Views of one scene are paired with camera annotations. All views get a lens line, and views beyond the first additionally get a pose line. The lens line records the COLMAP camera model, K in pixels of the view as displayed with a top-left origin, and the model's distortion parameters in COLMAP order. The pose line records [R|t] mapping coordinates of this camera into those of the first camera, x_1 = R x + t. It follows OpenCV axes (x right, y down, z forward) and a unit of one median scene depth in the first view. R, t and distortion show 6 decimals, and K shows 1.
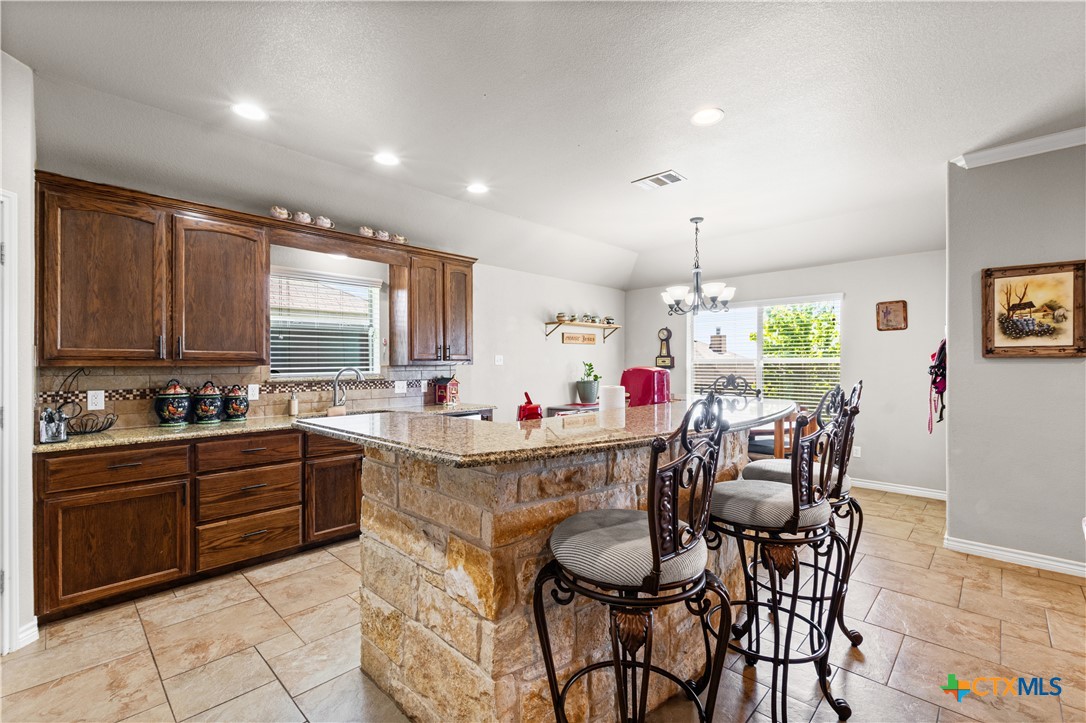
lens RADIAL K [[470.1, 0, 543.1], [0, 470.1, 357.8], [0, 0, 1]] dist [0.002541, -0.001348]
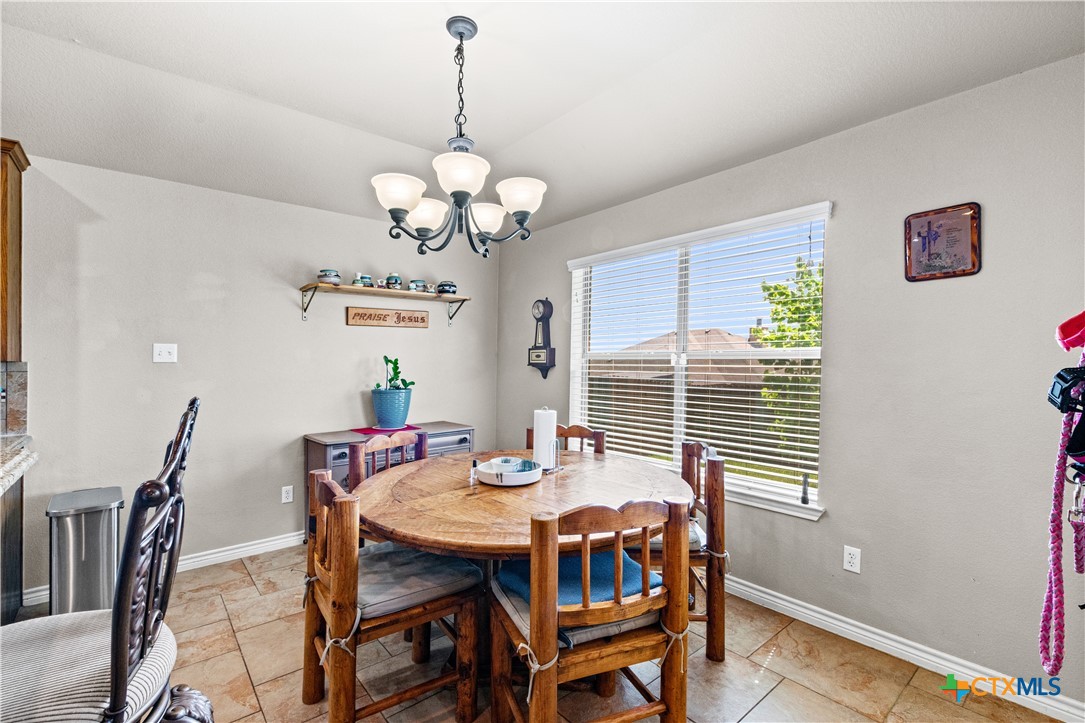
lens RADIAL K [[469.7, 0, 543.7], [0, 469.7, 356.8], [0, 0, 1]] dist [0.002541, -0.001348]
pose [[0.996329, 0.002278, -0.085575, 0.647732], [-0.001684, 0.999974, 0.007012, 0.008857], [0.085589, -0.006842, 0.996307, 0.845141]]
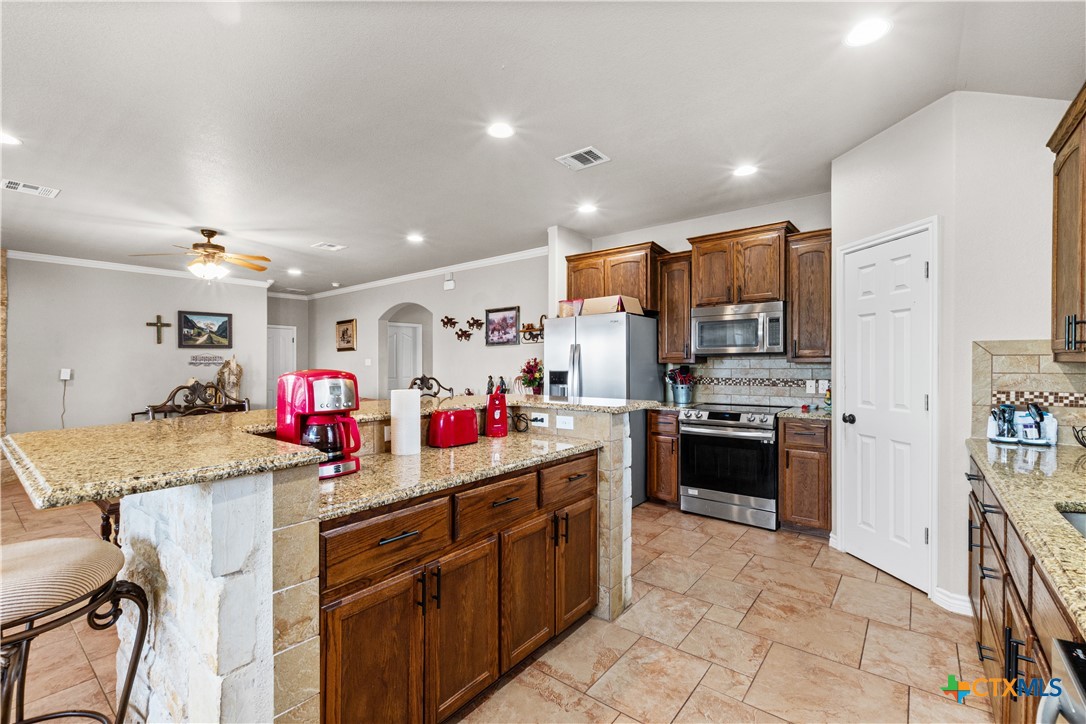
lens RADIAL K [[470.1, 0, 548.3], [0, 470.1, 354.9], [0, 0, 1]] dist [0.002541, -0.001348]
pose [[-0.995372, 0.007716, -0.095786, -0.030640], [0.010522, 0.999529, -0.028821, 0.016479], [0.095519, -0.029695, -0.994985, 1.438809]]
